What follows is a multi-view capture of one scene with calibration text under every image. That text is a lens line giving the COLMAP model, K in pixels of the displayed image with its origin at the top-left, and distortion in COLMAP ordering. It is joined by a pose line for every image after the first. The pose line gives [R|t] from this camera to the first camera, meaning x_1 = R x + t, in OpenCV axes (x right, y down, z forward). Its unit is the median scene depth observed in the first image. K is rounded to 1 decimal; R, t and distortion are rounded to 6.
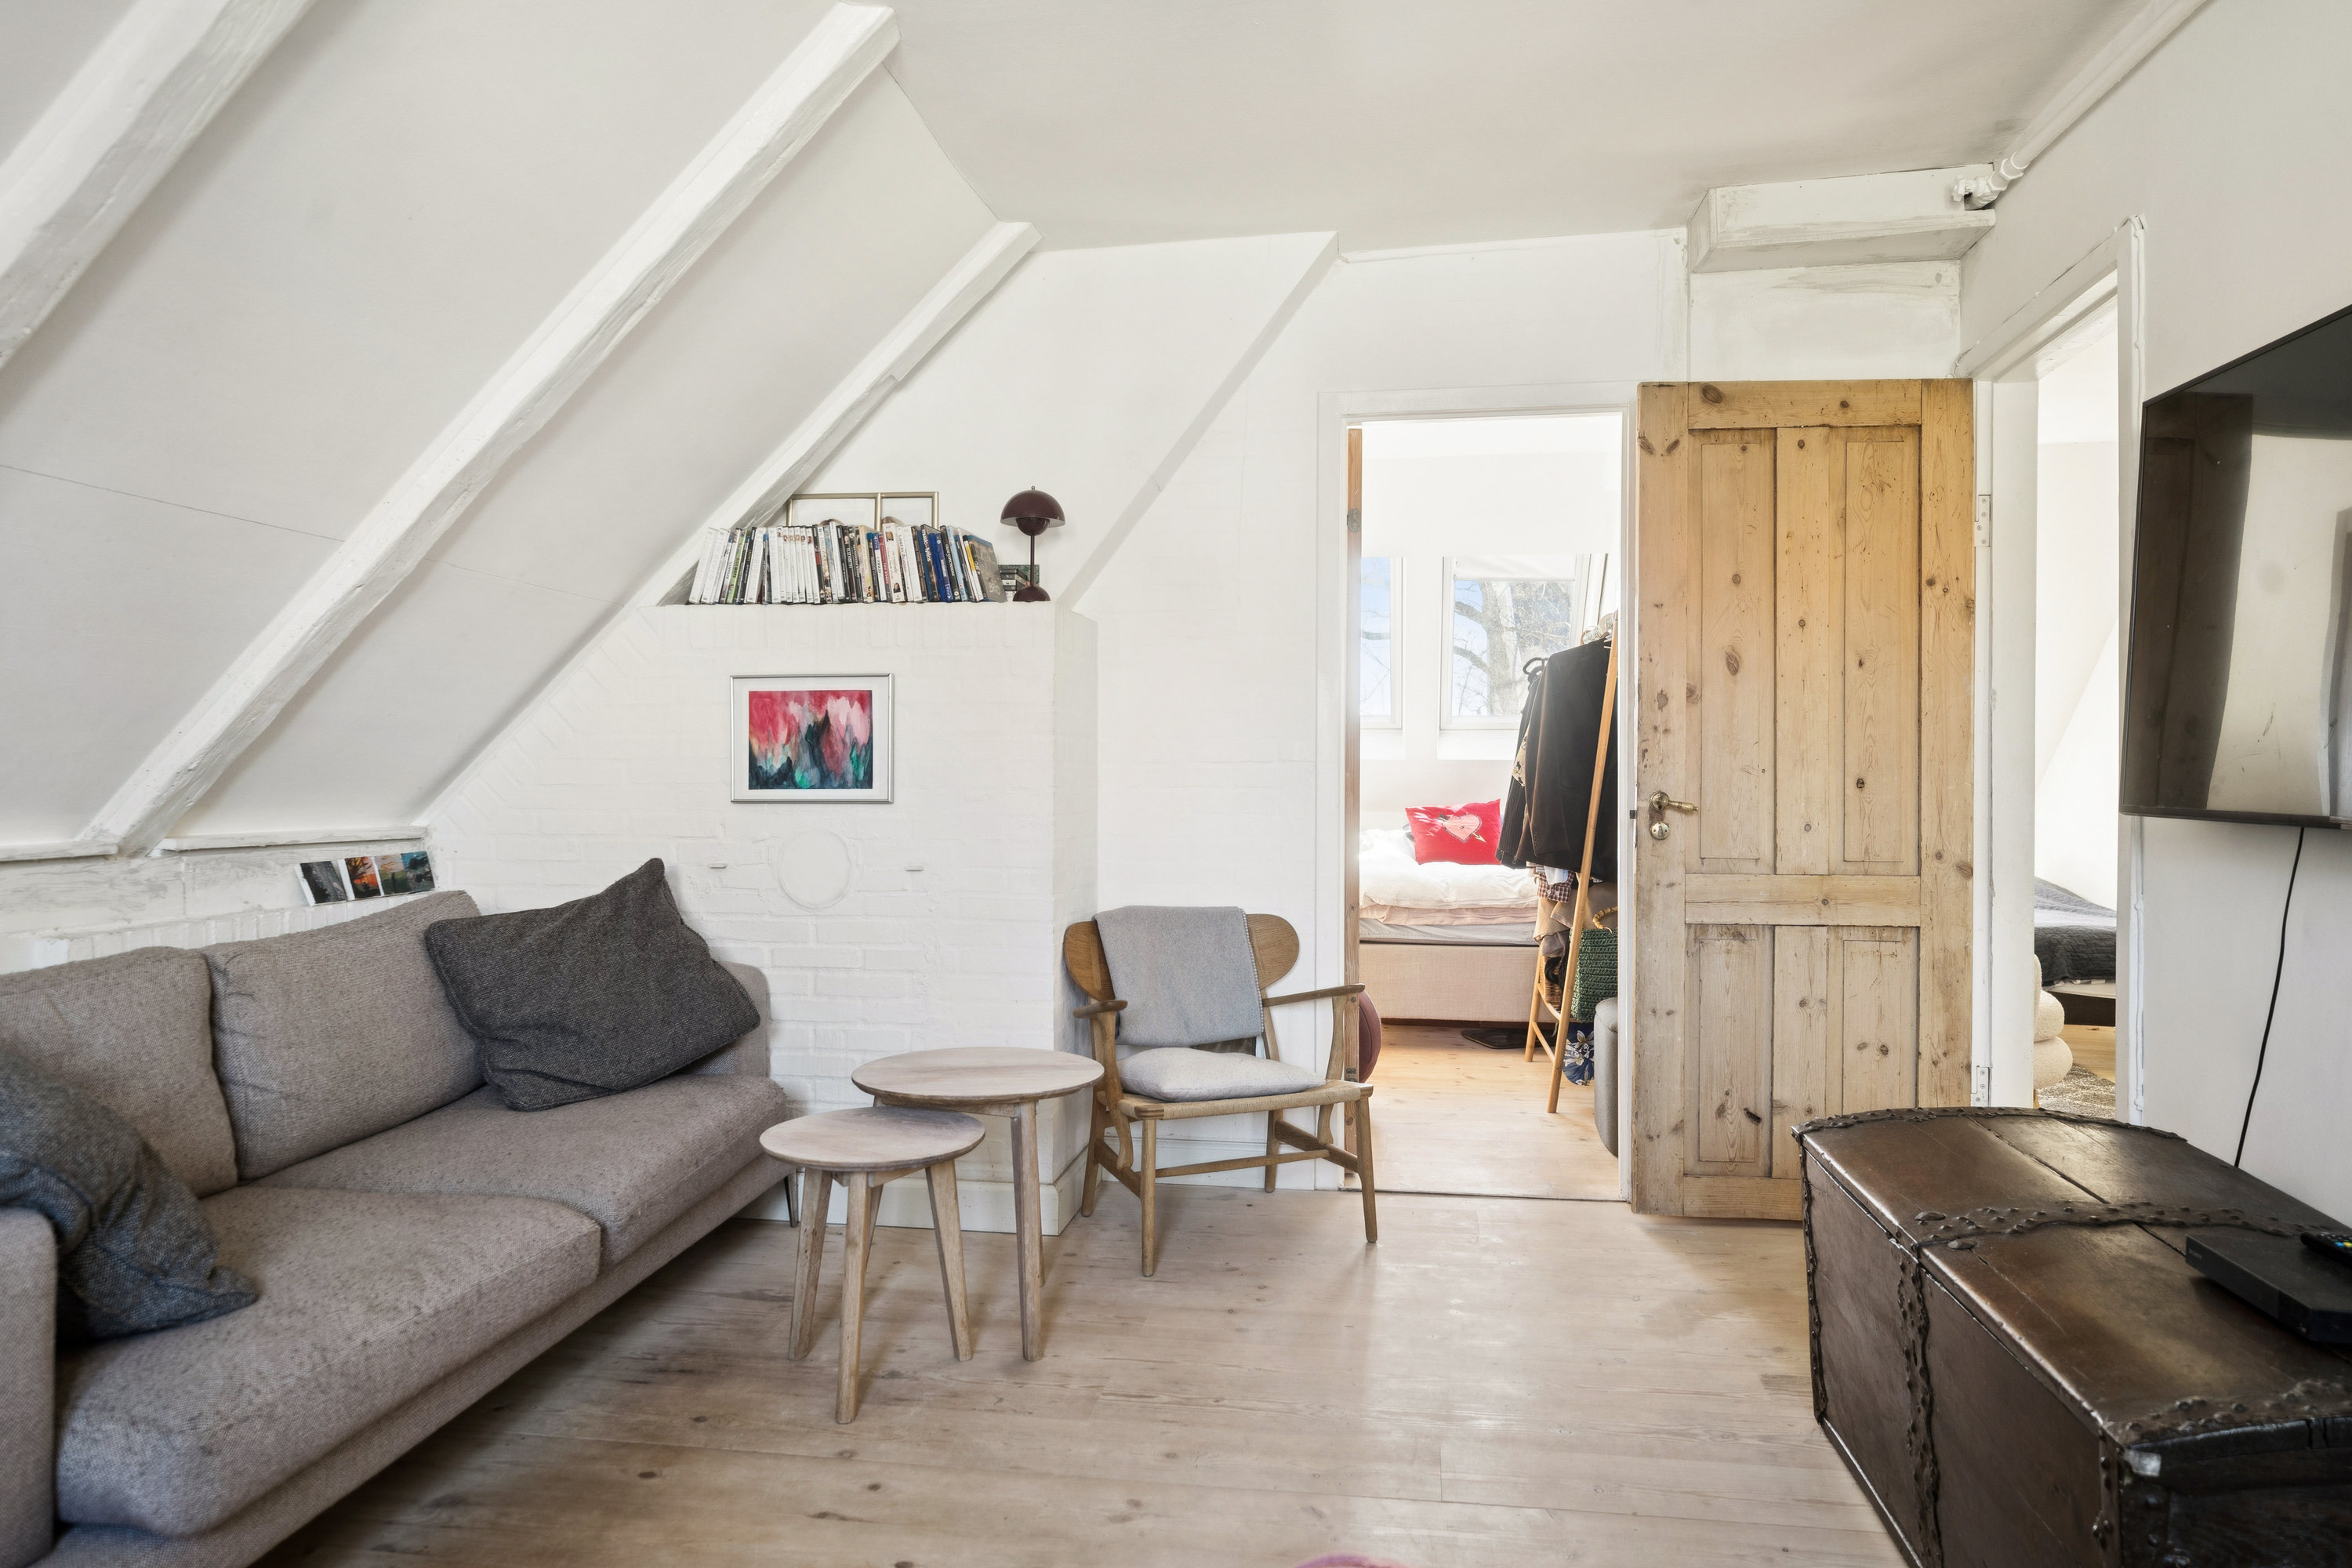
lens RADIAL K [[1492.2, 0, 1177.7], [0, 1492.2, 782.2], [0, 0, 1]] dist [-0.000163, 0.000052]
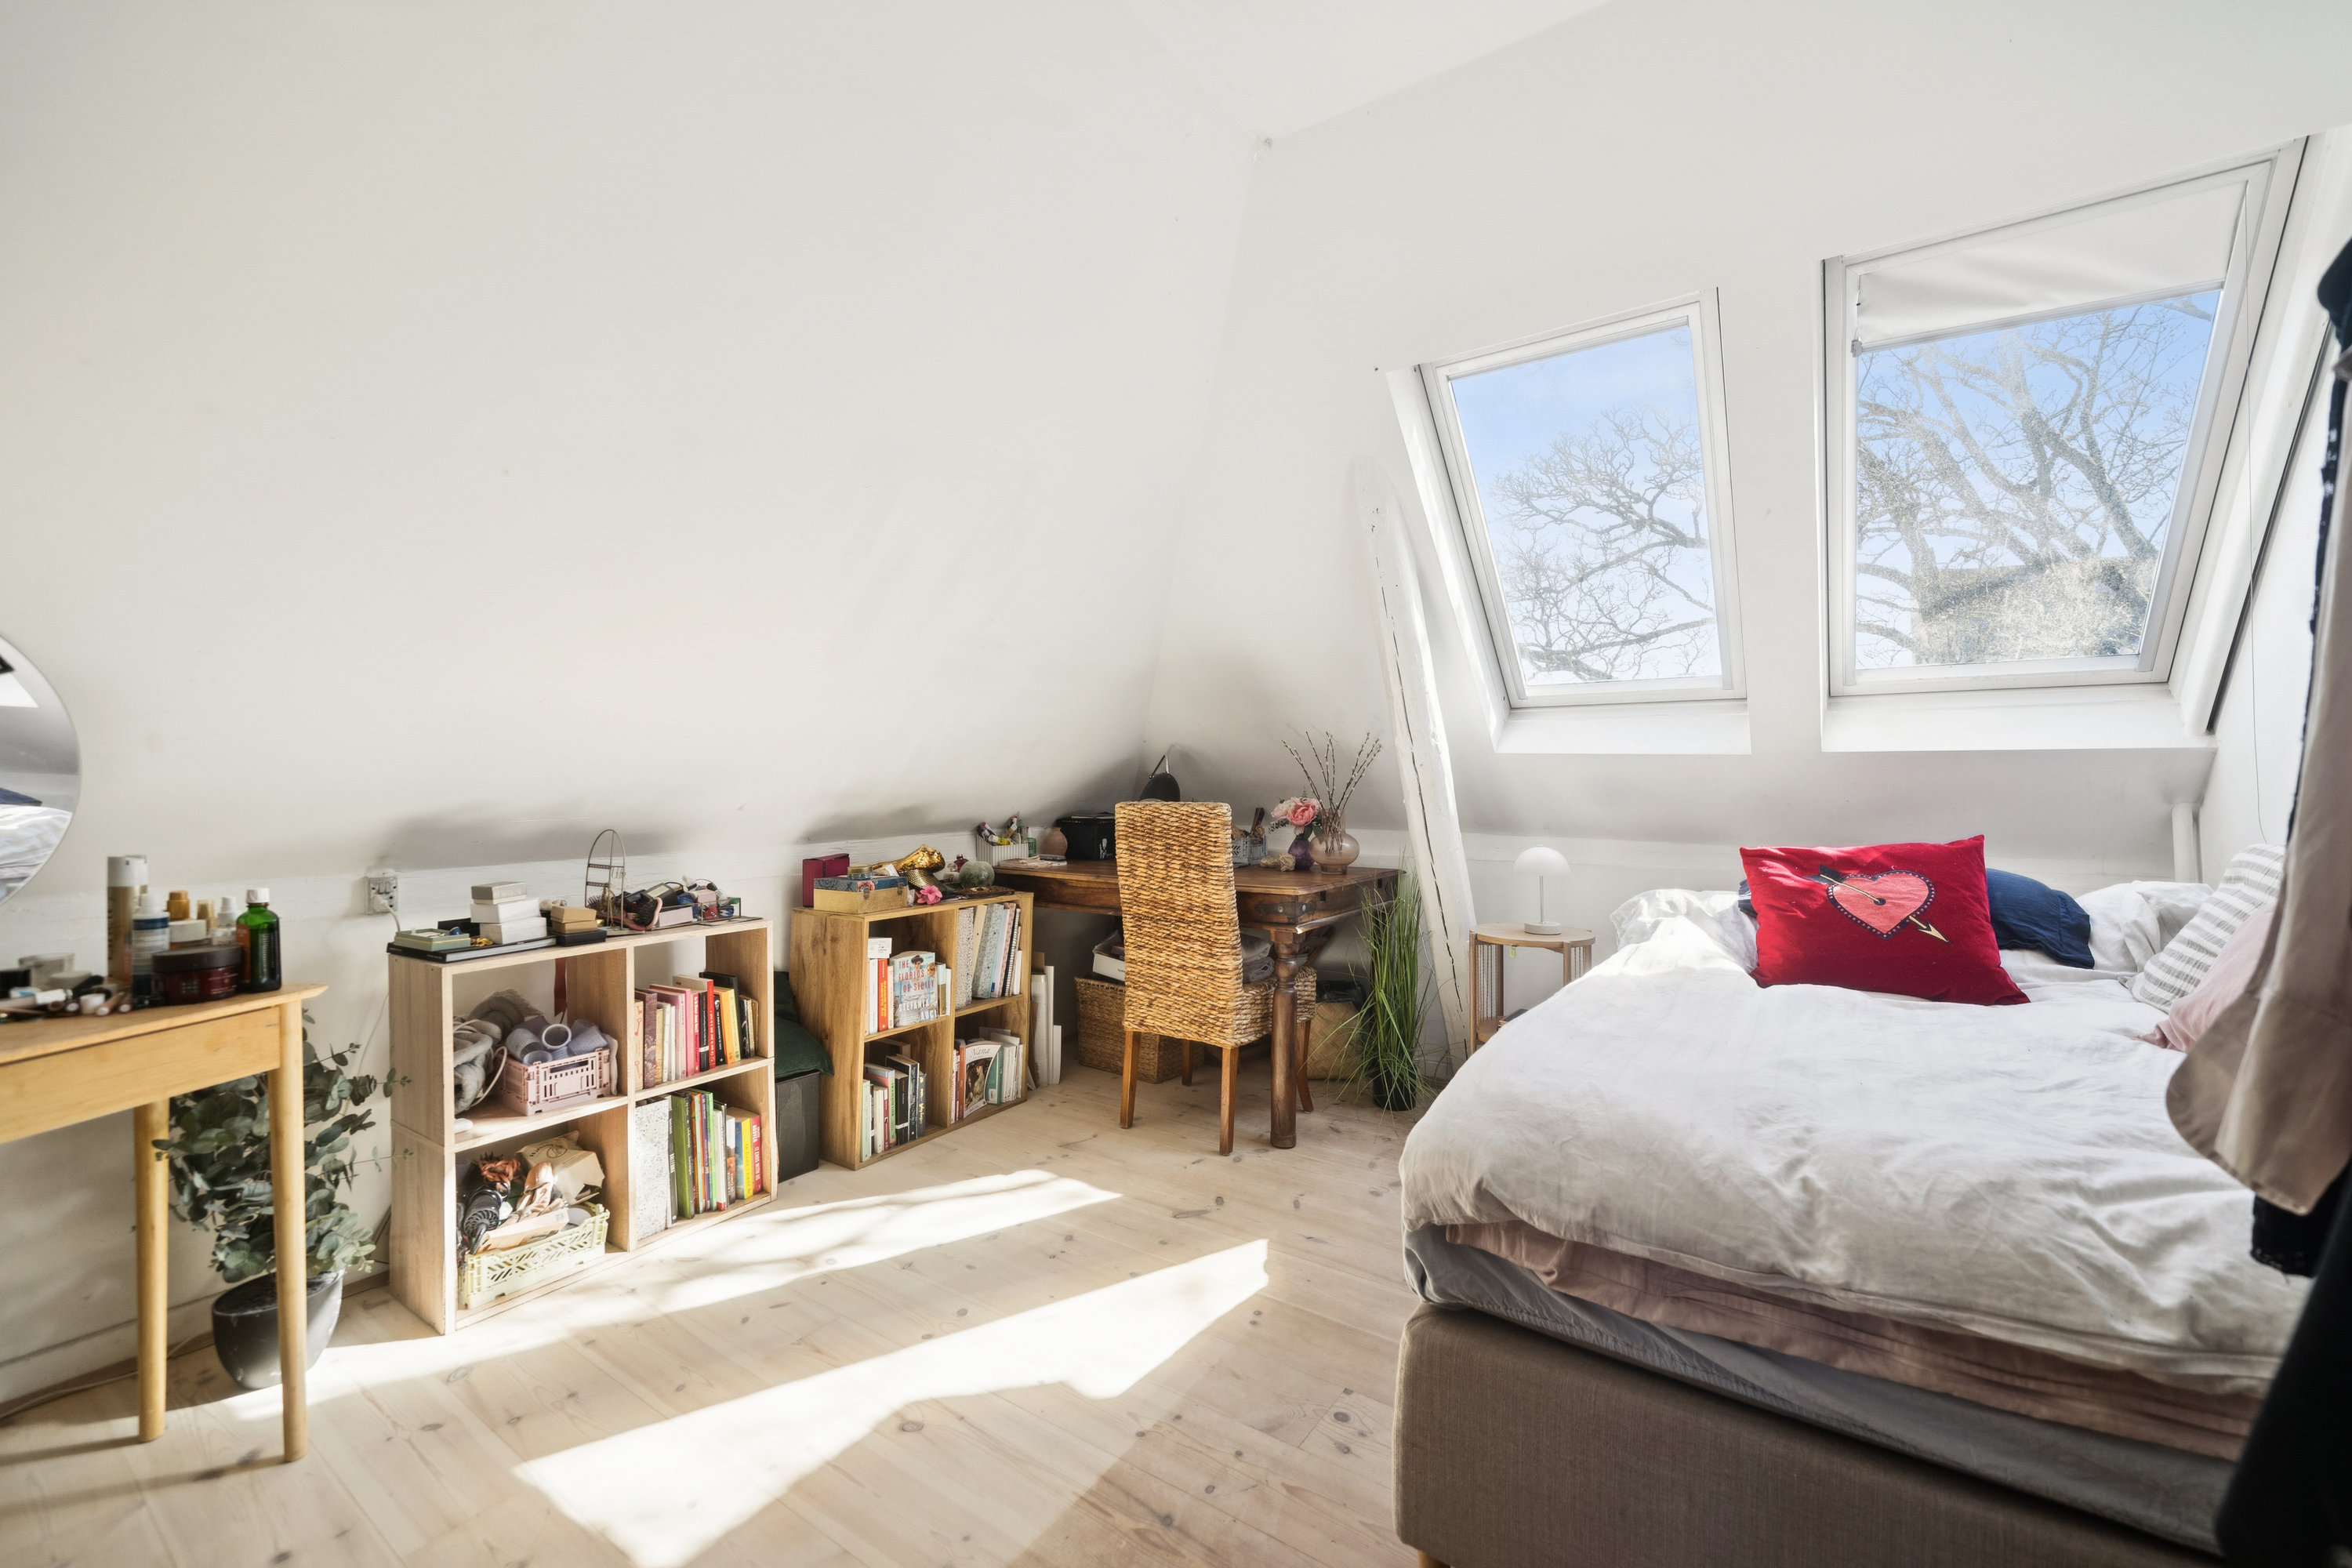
lens RADIAL K [[940.8, 0, 1171.4], [0, 940.8, 780.1], [0, 0, 1]] dist [0.001144, 0.000036]
pose [[0.897152, 0.002665, -0.441714, 0.139056], [-0.003042, 0.999995, -0.000143, -0.006443], [0.441711, 0.001472, 0.897156, 0.728010]]
